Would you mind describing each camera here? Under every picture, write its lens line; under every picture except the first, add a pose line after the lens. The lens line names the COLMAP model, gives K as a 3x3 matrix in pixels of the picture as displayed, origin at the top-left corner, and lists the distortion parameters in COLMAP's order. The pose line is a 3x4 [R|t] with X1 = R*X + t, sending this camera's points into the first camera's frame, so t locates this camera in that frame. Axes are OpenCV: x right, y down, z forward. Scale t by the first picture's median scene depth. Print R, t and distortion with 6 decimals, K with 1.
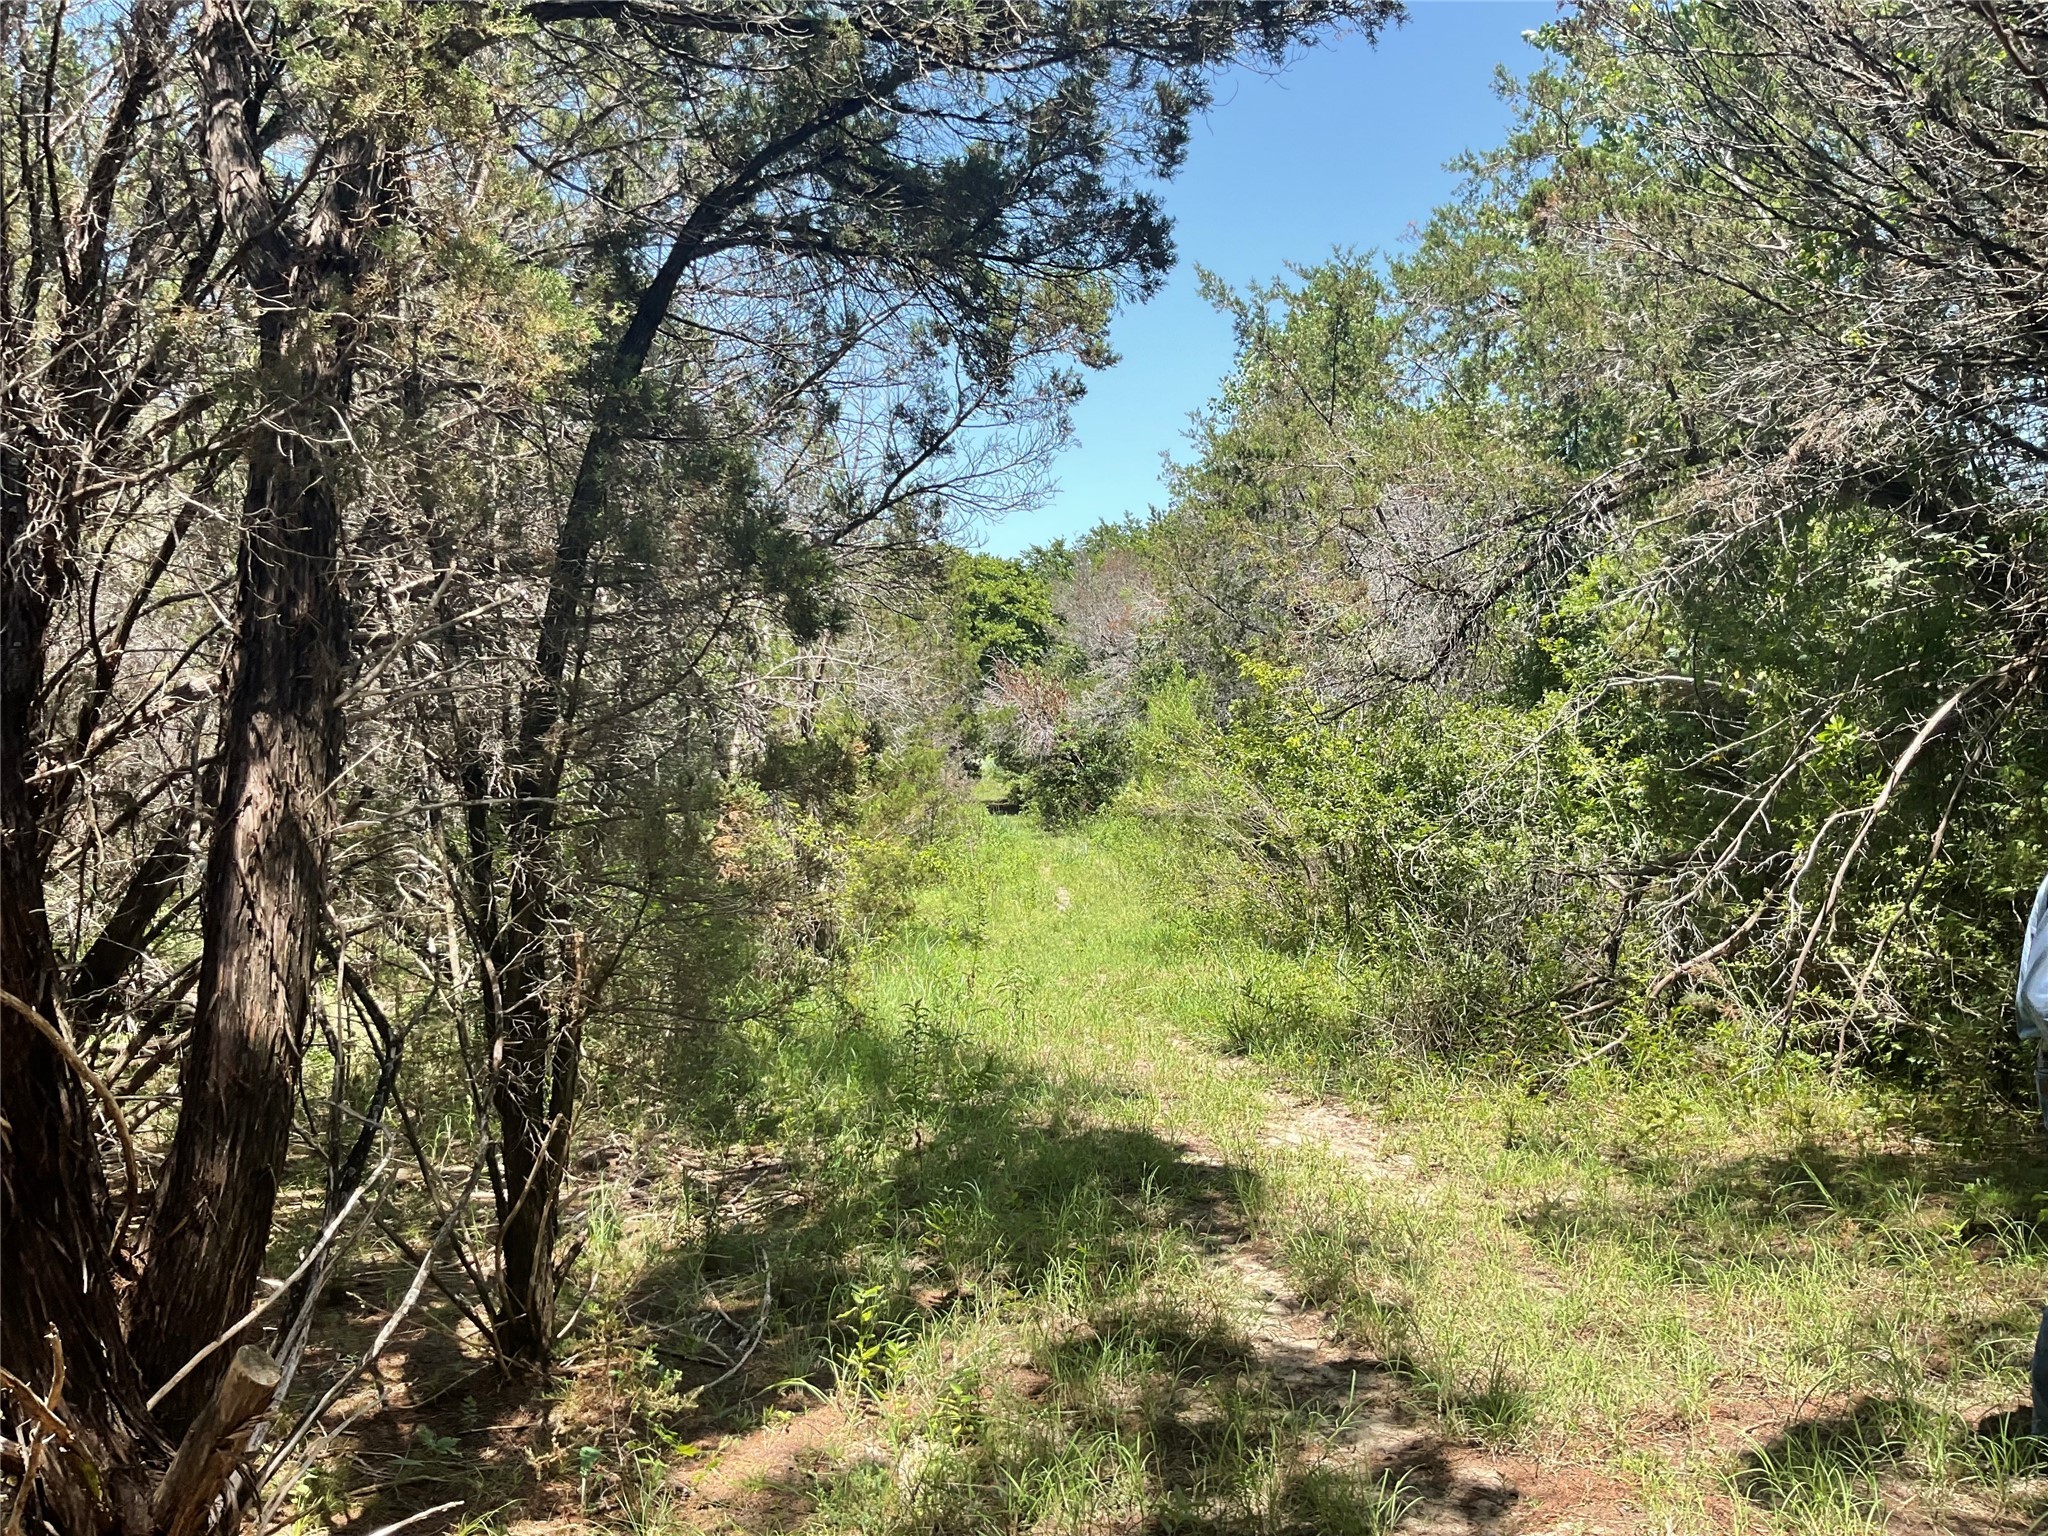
lens RADIAL K [[1731.6, 0, 1024.0], [0, 1731.6, 768.0], [0, 0, 1]] dist [0.046945, -0.003195]
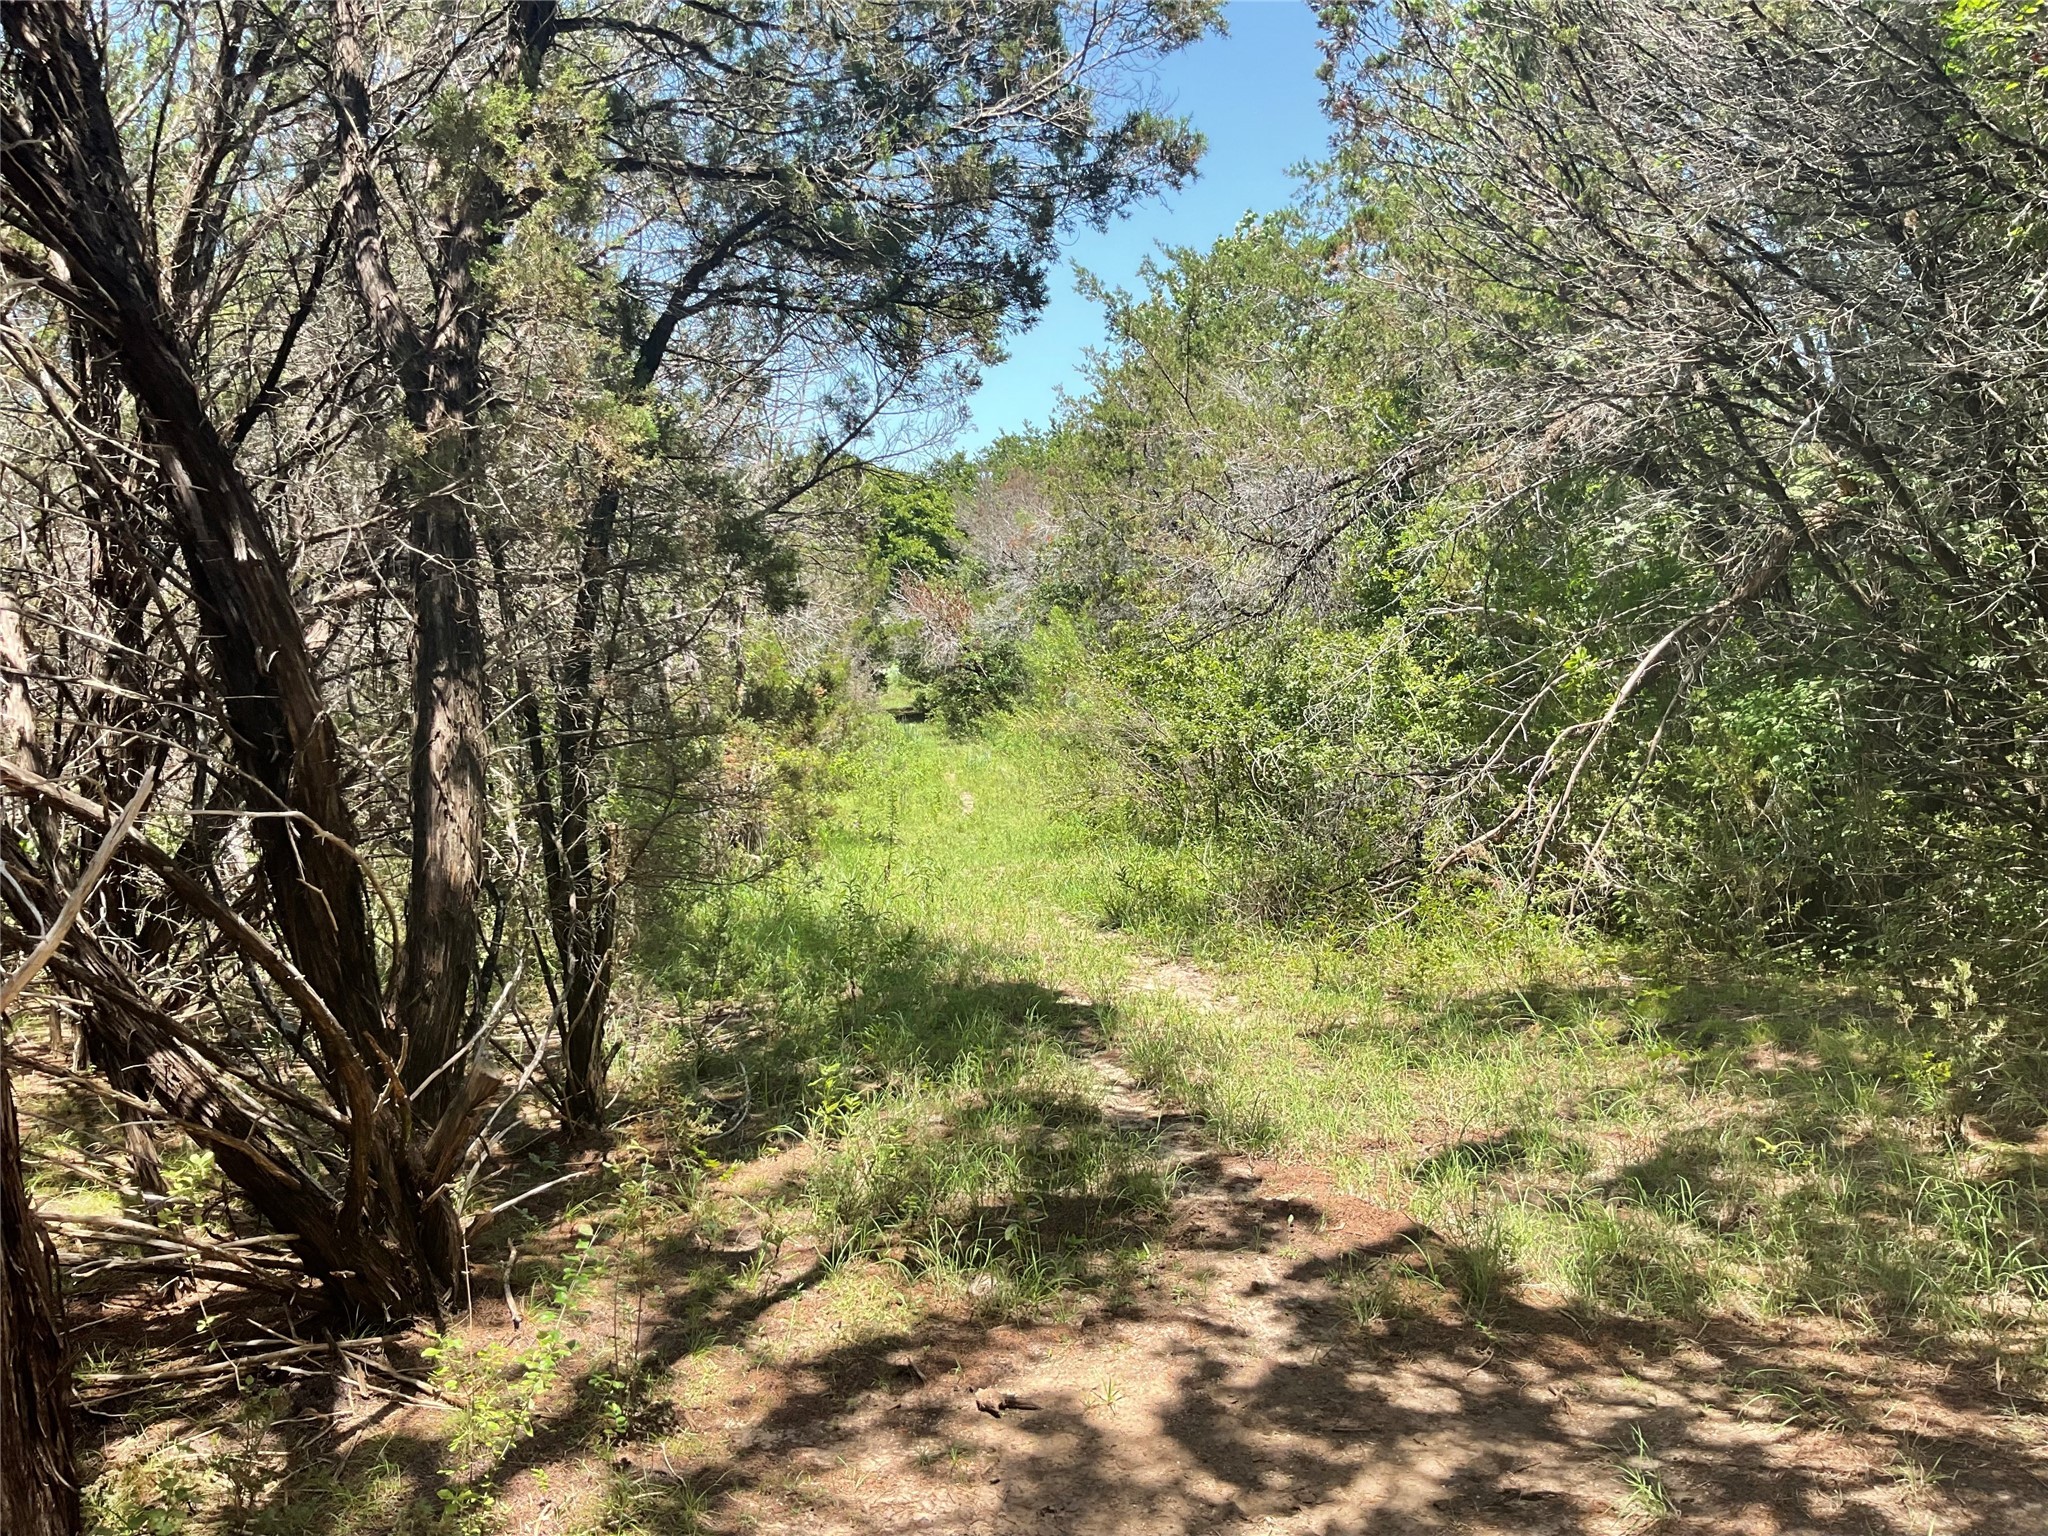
lens RADIAL K [[1731.6, 0, 1024.0], [0, 1731.6, 768.0], [0, 0, 1]] dist [0.046945, -0.003195]
pose [[0.998474, -0.007661, 0.054697, -0.003047], [0.004684, 0.998511, 0.054350, -0.013491], [-0.055032, -0.054010, 0.997023, -0.234194]]
